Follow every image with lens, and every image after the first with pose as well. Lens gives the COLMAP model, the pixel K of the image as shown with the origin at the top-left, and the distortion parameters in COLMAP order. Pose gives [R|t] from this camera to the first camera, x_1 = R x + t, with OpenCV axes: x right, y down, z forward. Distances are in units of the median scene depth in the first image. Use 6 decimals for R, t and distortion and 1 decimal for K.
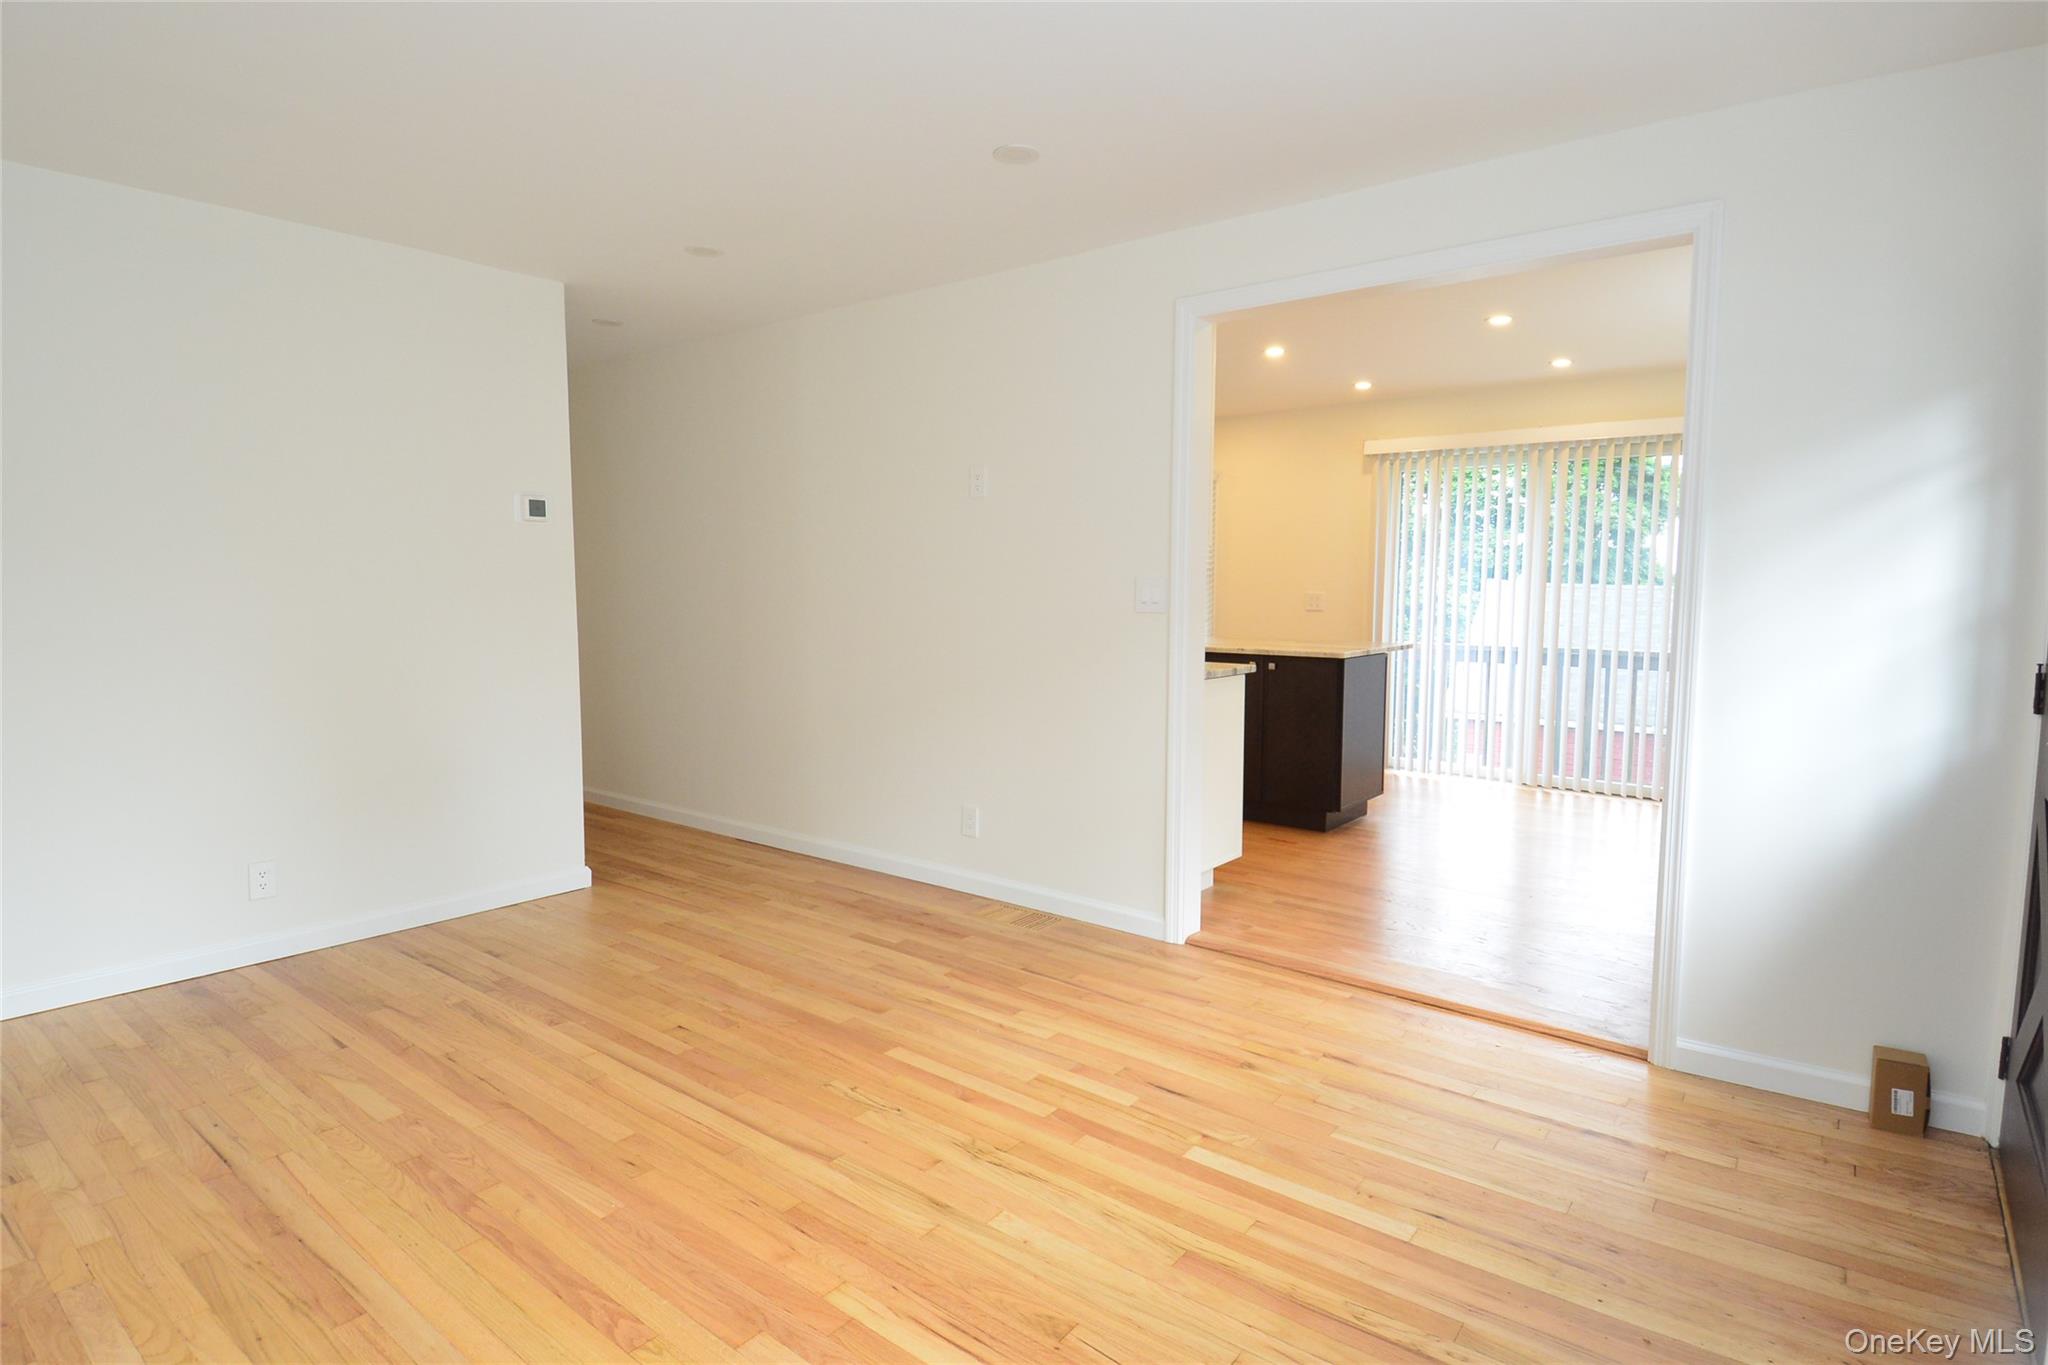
lens RADIAL K [[1055.3, 0, 1028.4], [0, 1055.3, 679.1], [0, 0, 1]] dist [0.053624, -0.056637]
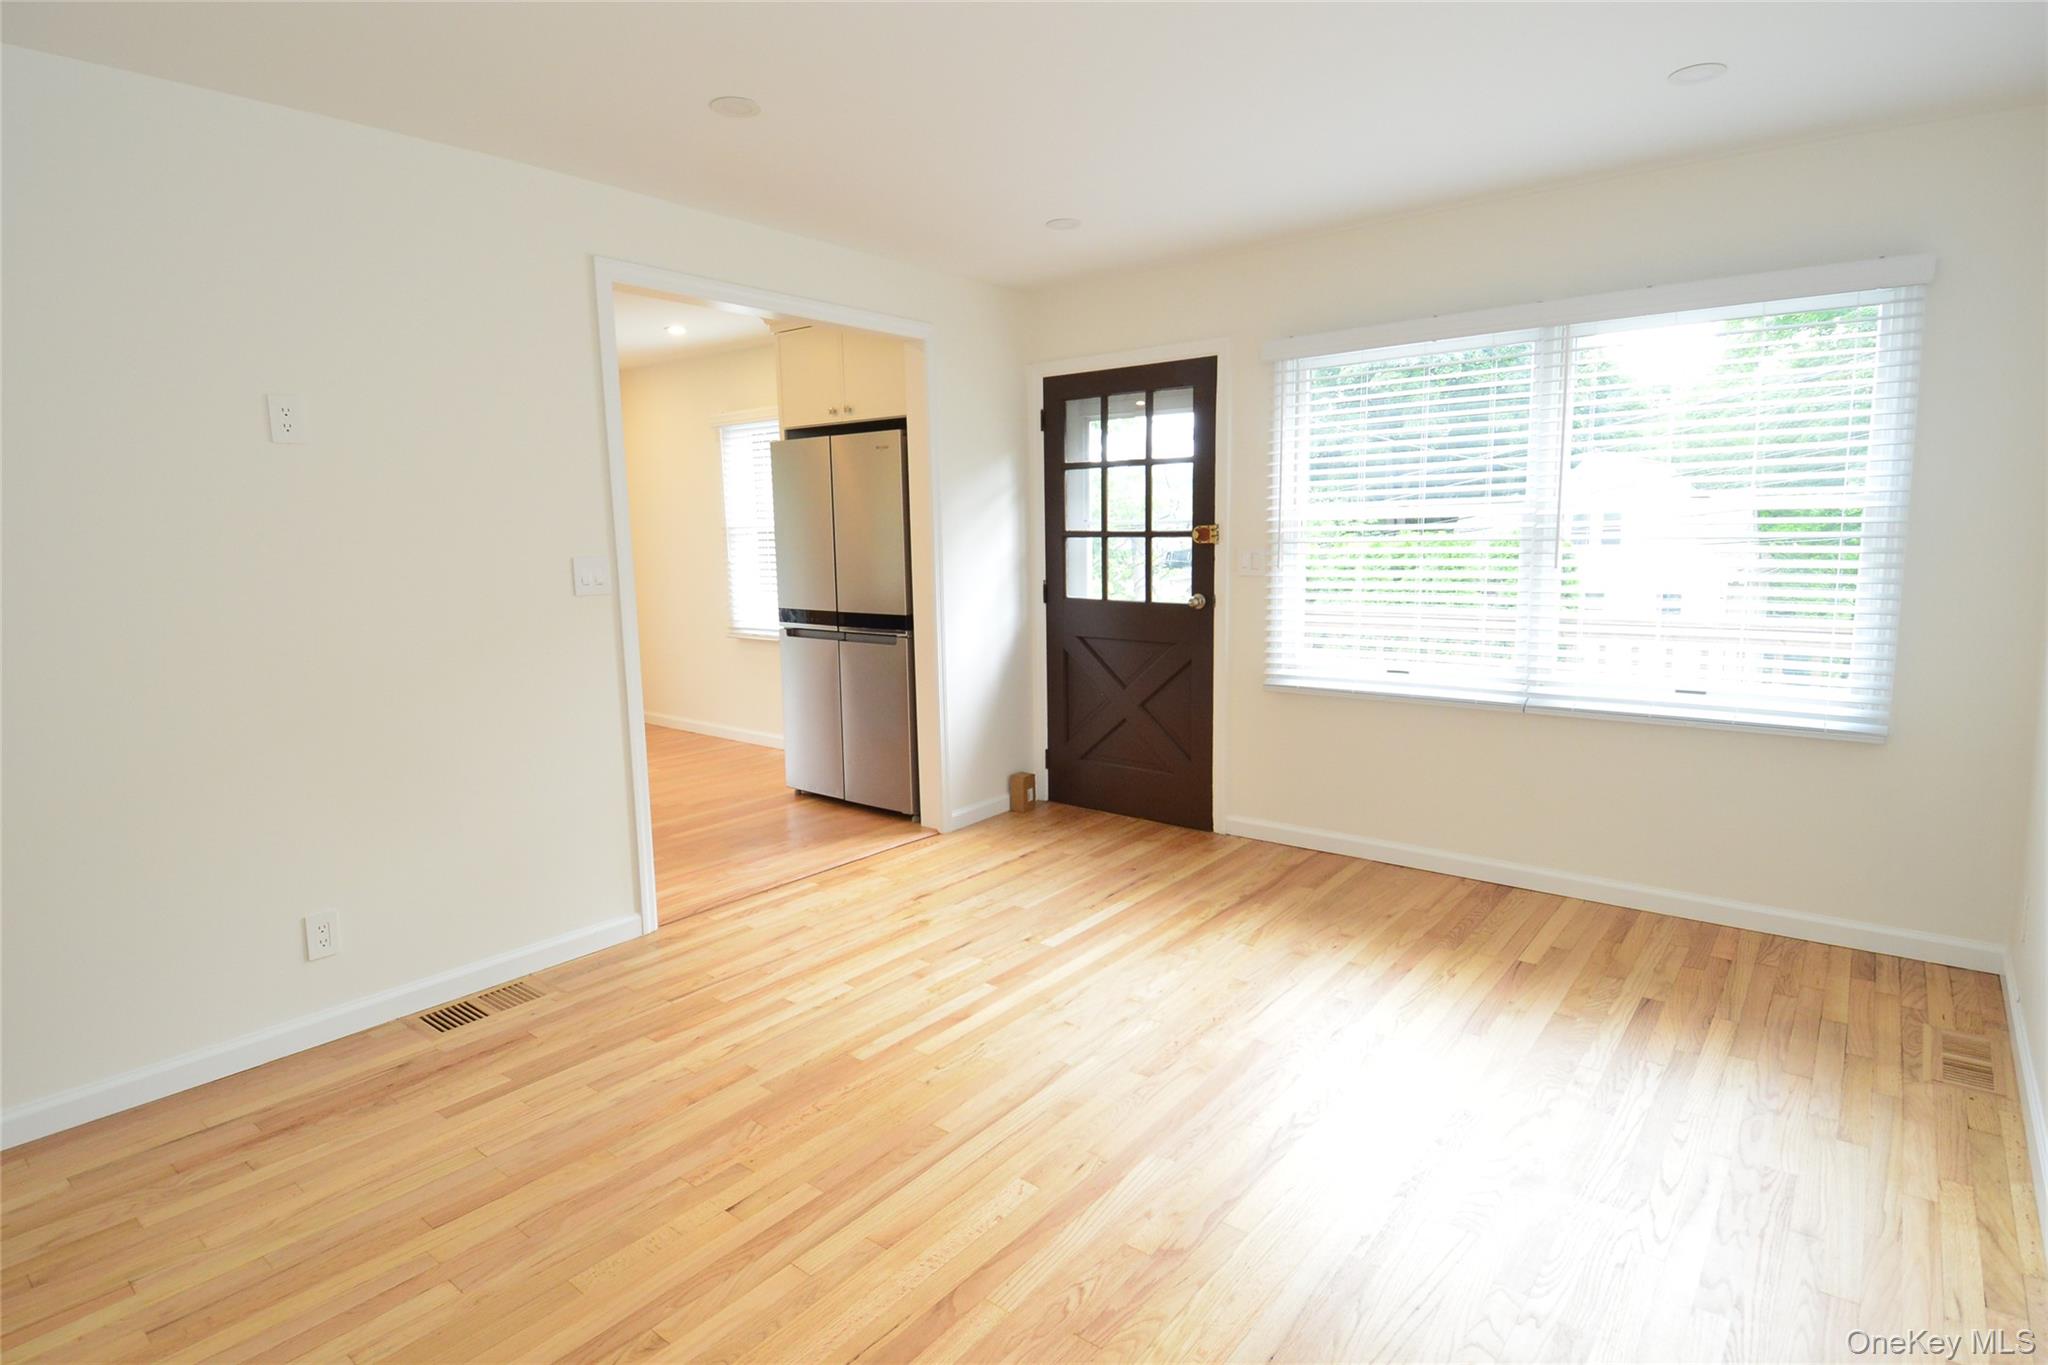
lens RADIAL K [[1055.3, 0, 1028.4], [0, 1055.3, 679.1], [0, 0, 1]] dist [0.053624, -0.056637]
pose [[0.016424, -0.146409, 0.989088, -0.997904], [0.108674, 0.983622, 0.143795, -0.103711], [-0.993942, 0.105127, 0.032066, 0.758903]]
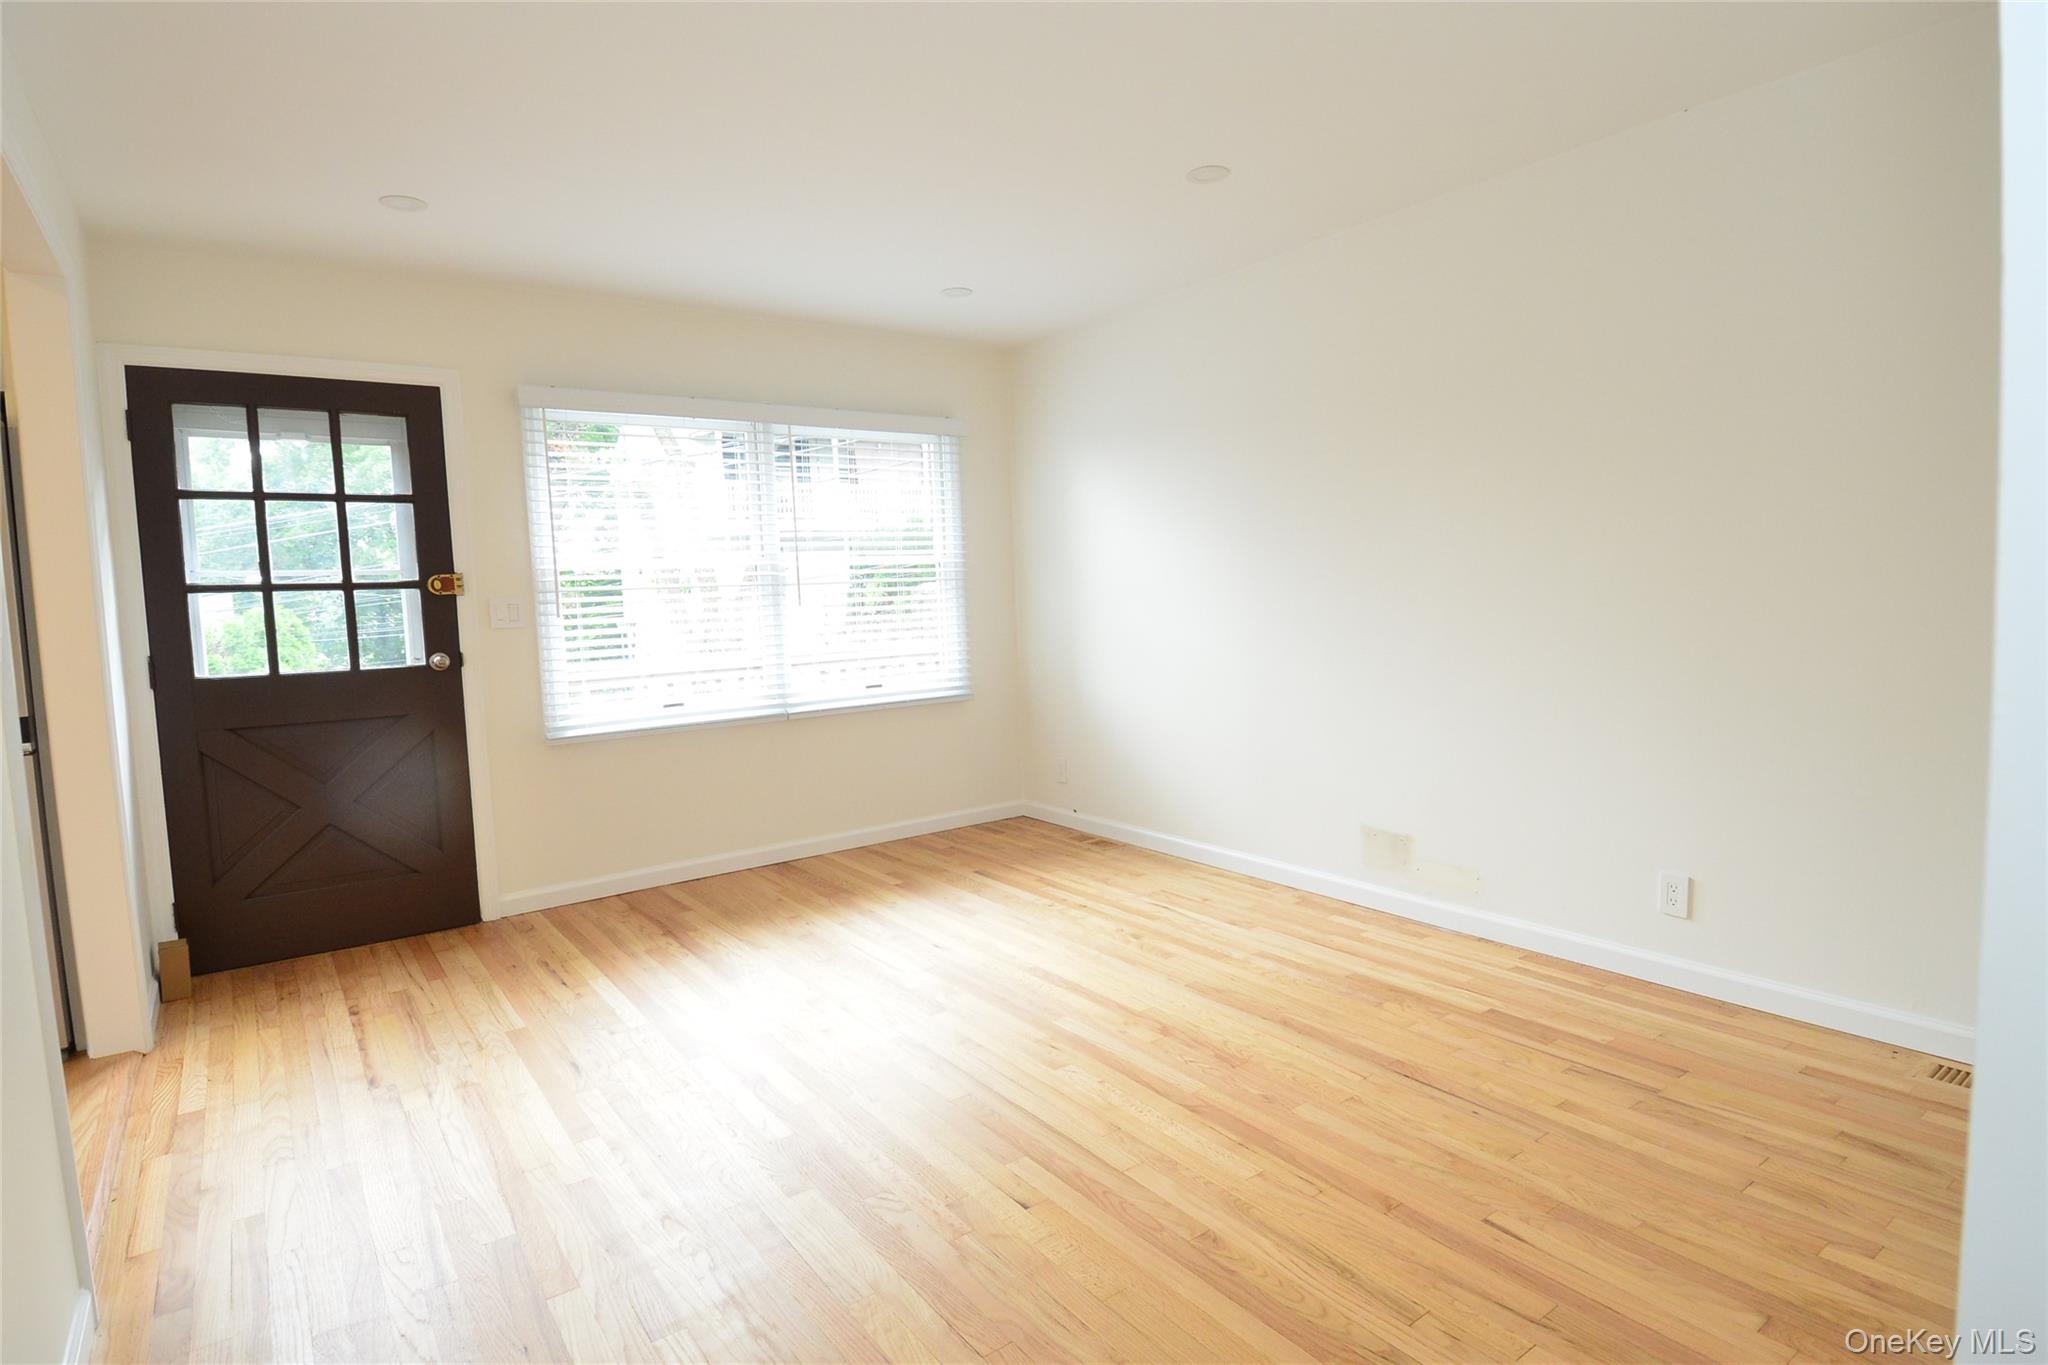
lens RADIAL K [[1055.3, 0, 1024.0], [0, 1055.3, 682.5], [0, 0, 1]] dist [0.029590, -0.037893]
pose [[-0.958973, 0.007099, 0.283410, -0.536891], [0.058911, 0.982855, 0.174718, -0.131572], [-0.277311, 0.184246, -0.942949, 1.621544]]
